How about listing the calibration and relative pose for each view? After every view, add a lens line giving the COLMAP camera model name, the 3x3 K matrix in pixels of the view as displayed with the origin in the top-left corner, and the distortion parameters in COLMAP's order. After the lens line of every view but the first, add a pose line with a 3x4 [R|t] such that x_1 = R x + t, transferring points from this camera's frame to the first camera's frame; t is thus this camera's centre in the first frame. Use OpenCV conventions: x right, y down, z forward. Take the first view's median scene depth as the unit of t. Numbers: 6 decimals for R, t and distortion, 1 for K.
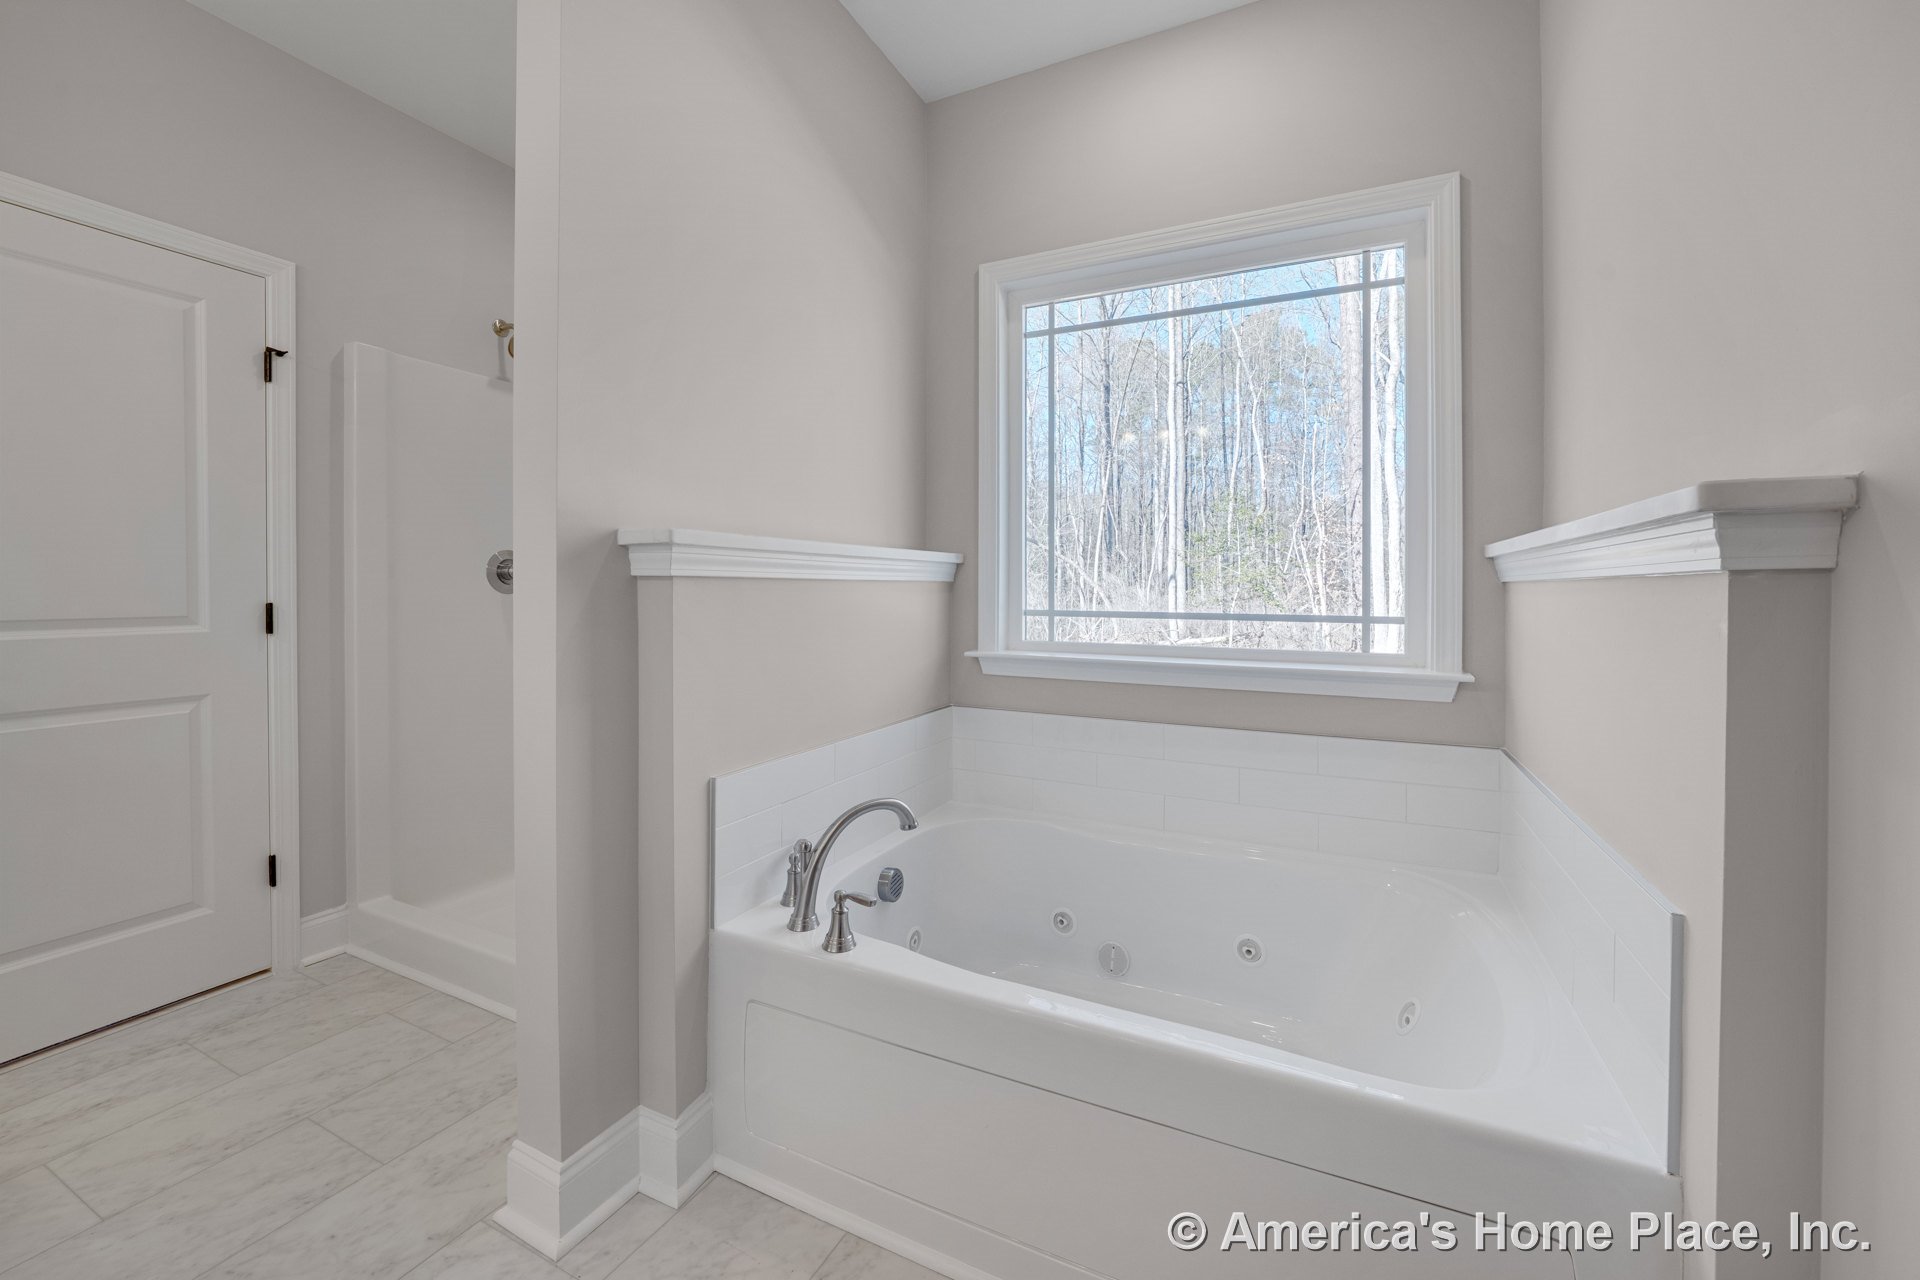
lens RADIAL K [[821.5, 0, 948.2], [0, 821.5, 600.3], [0, 0, 1]] dist [-0.018917, 0.005685]
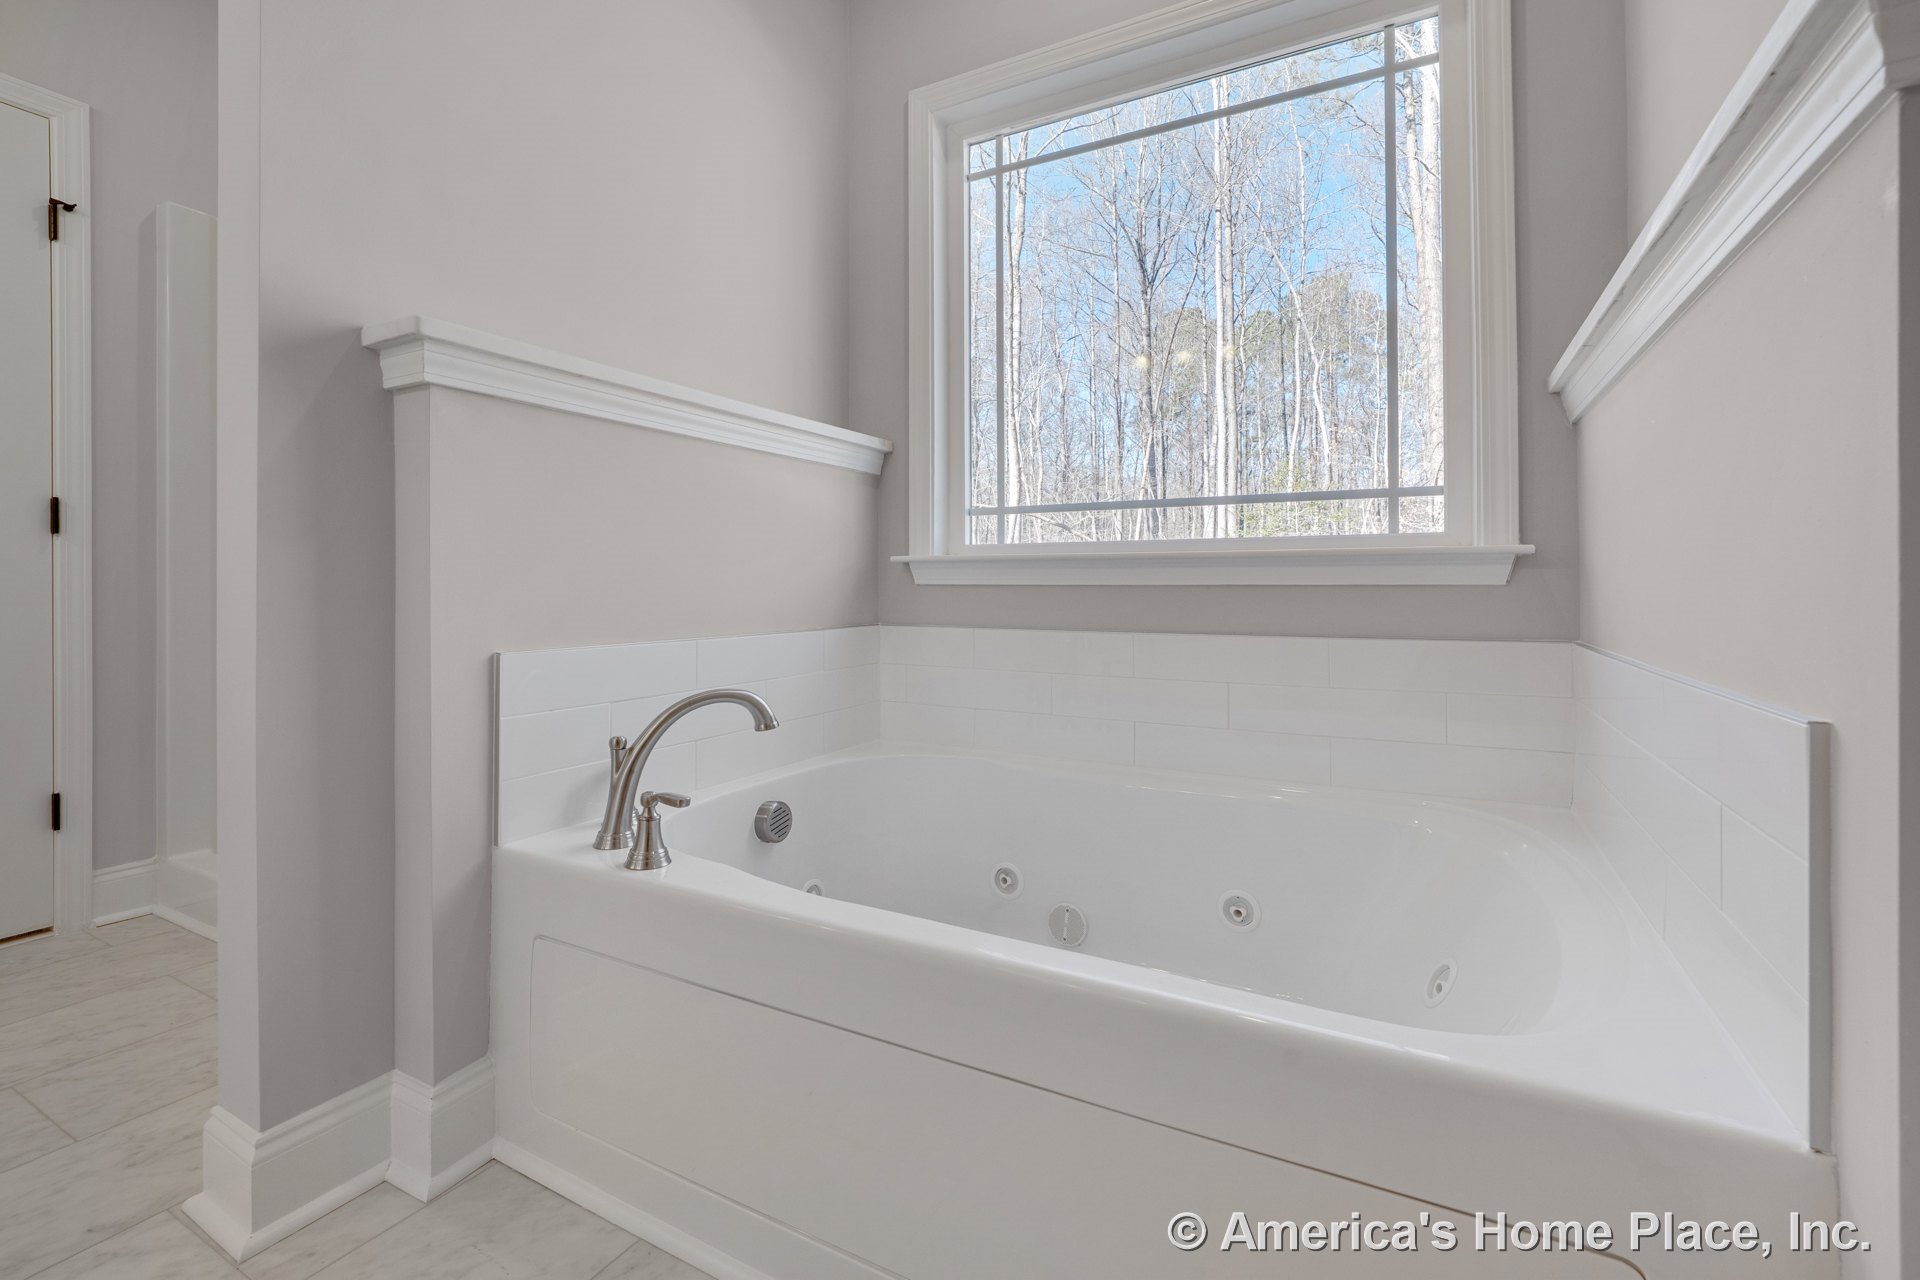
lens RADIAL K [[858.0, 0, 964.2], [0, 858.0, 647.0], [0, 0, 1]] dist [-0.009497, 0.004774]
pose [[0.997717, -0.015989, -0.065606, 0.193412], [0.015981, 0.999872, -0.000645, 0.203581], [0.065608, -0.000405, 0.997845, 0.203353]]
